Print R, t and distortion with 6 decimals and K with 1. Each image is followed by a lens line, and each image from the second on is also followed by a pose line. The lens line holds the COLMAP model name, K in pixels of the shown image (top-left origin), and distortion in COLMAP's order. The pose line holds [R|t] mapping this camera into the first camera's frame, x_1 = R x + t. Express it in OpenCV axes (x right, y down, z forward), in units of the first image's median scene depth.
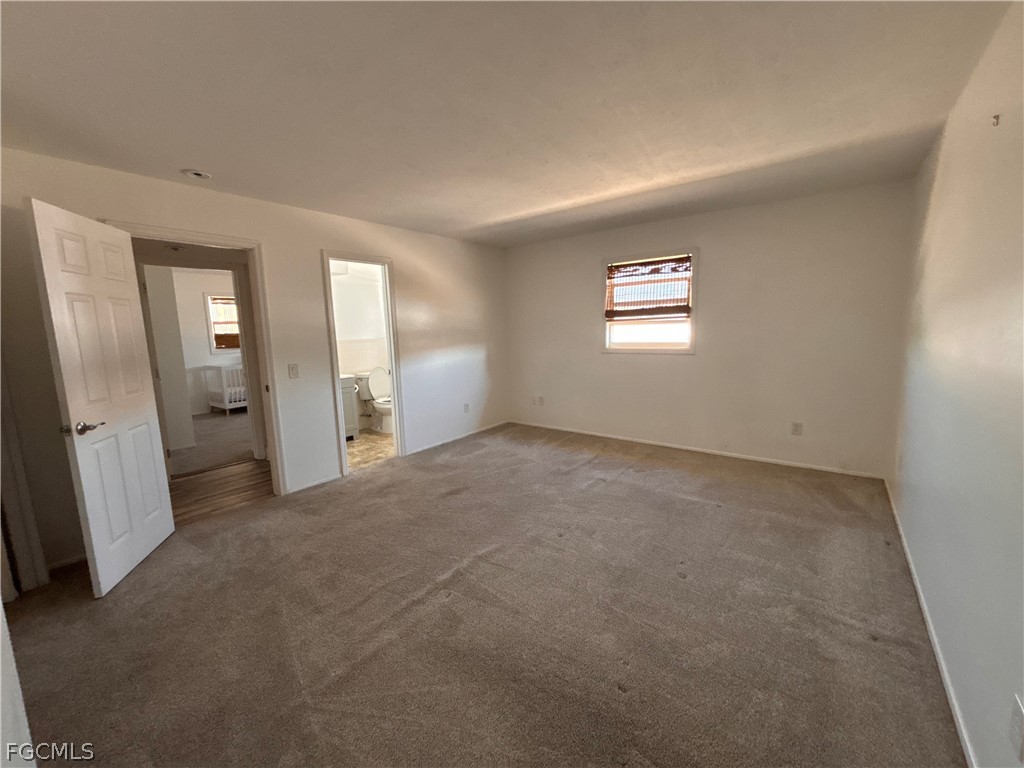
lens RADIAL K [[412.1, 0, 517.1], [0, 412.1, 386.4], [0, 0, 1]] dist [0.012372, -0.001505]
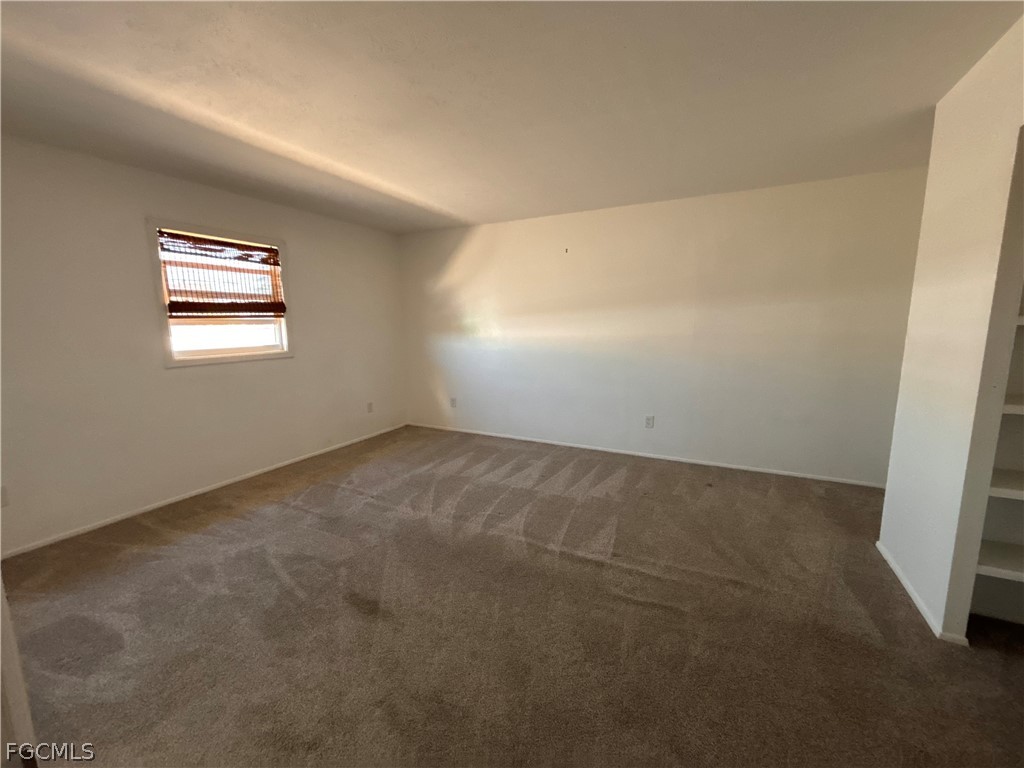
lens RADIAL K [[412.1, 0, 517.3], [0, 412.1, 380.2], [0, 0, 1]] dist [0.012372, -0.001505]
pose [[-0.182731, -0.116474, 0.976239, -0.563391], [0.146084, 0.978719, 0.144114, -0.084750], [-0.972249, 0.168947, -0.161827, 0.650764]]
